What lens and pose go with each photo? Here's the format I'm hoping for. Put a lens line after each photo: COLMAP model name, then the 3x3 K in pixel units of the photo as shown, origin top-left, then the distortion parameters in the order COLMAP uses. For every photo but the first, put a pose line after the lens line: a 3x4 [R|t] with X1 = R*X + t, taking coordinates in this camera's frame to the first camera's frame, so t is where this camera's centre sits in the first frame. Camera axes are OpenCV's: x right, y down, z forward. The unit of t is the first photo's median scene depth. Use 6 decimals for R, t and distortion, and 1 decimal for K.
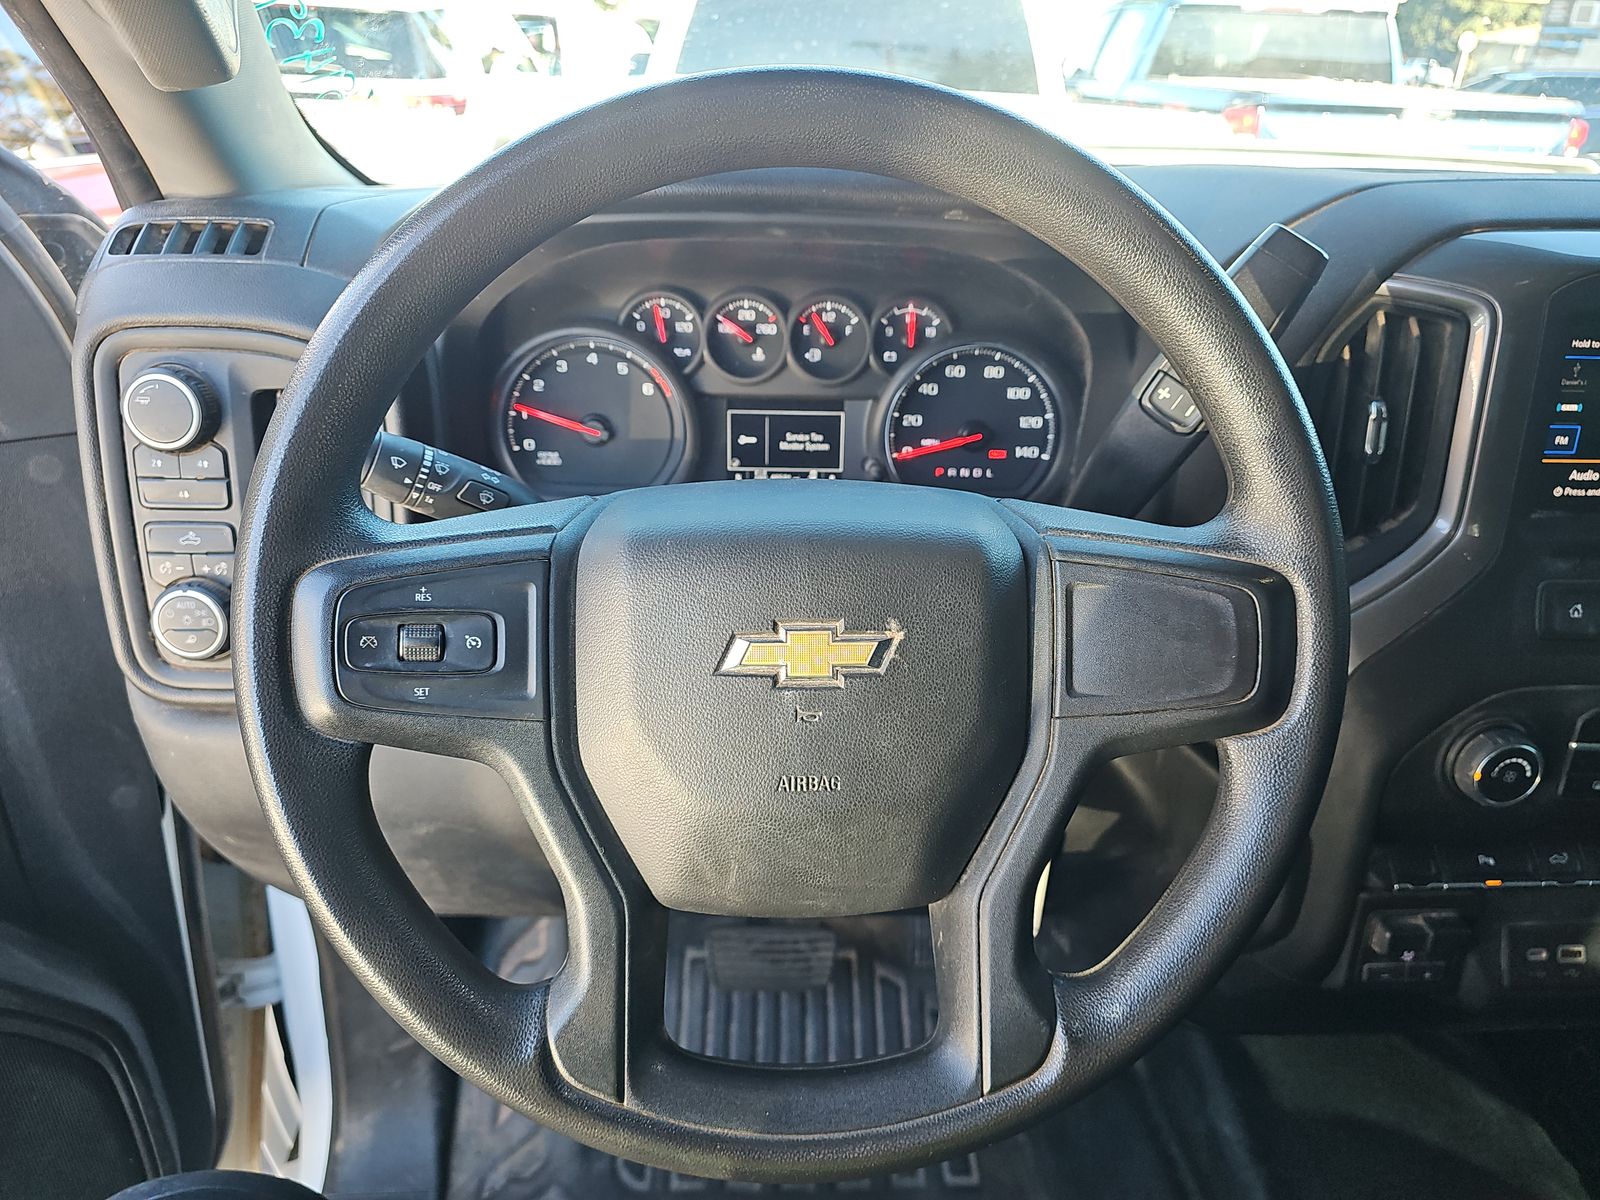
lens RADIAL K [[1094.6, 0, 809.2], [0, 1094.6, 593.7], [0, 0, 1]] dist [0.049422, -0.057756]
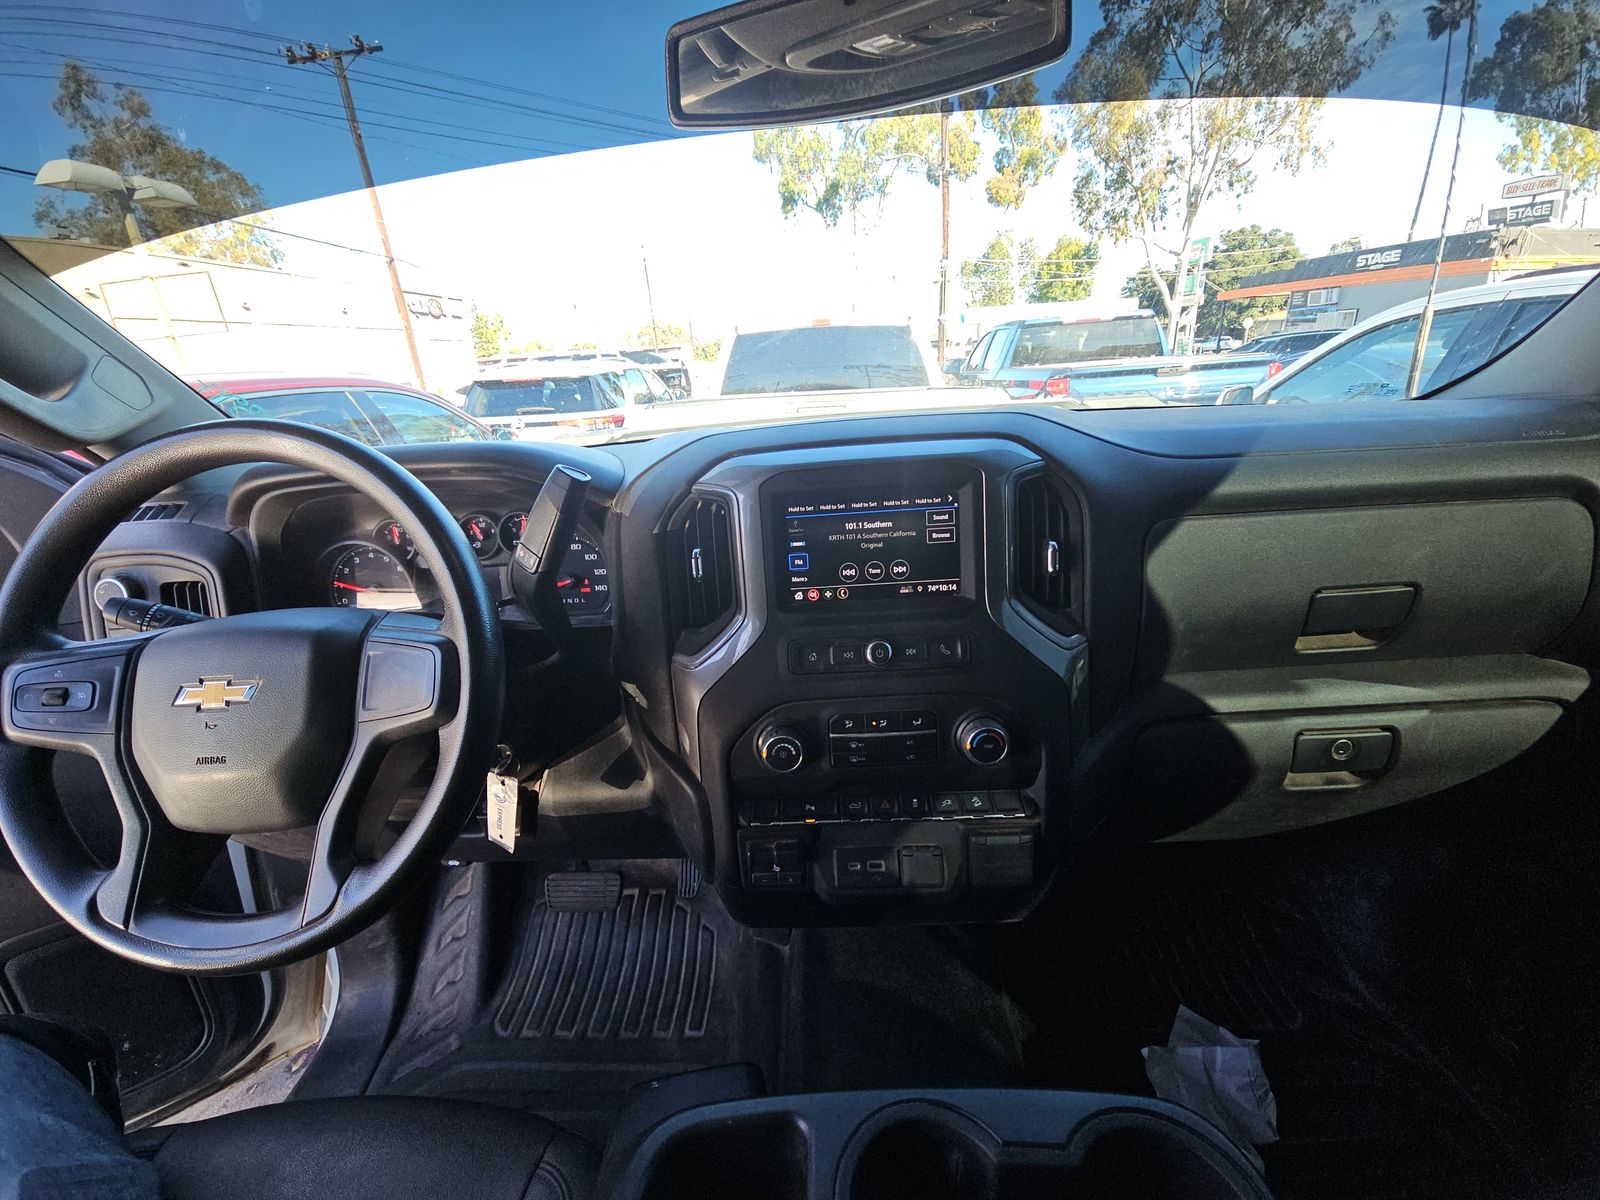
lens RADIAL K [[657.2, 0, 782.5], [0, 657.2, 595.0], [0, 0, 1]] dist [0.025168, -0.016552]
pose [[0.990391, -0.065211, -0.121953, 0.658851], [0.048044, 0.989161, -0.138751, 0.051790], [0.129679, 0.131559, 0.982790, -0.041168]]
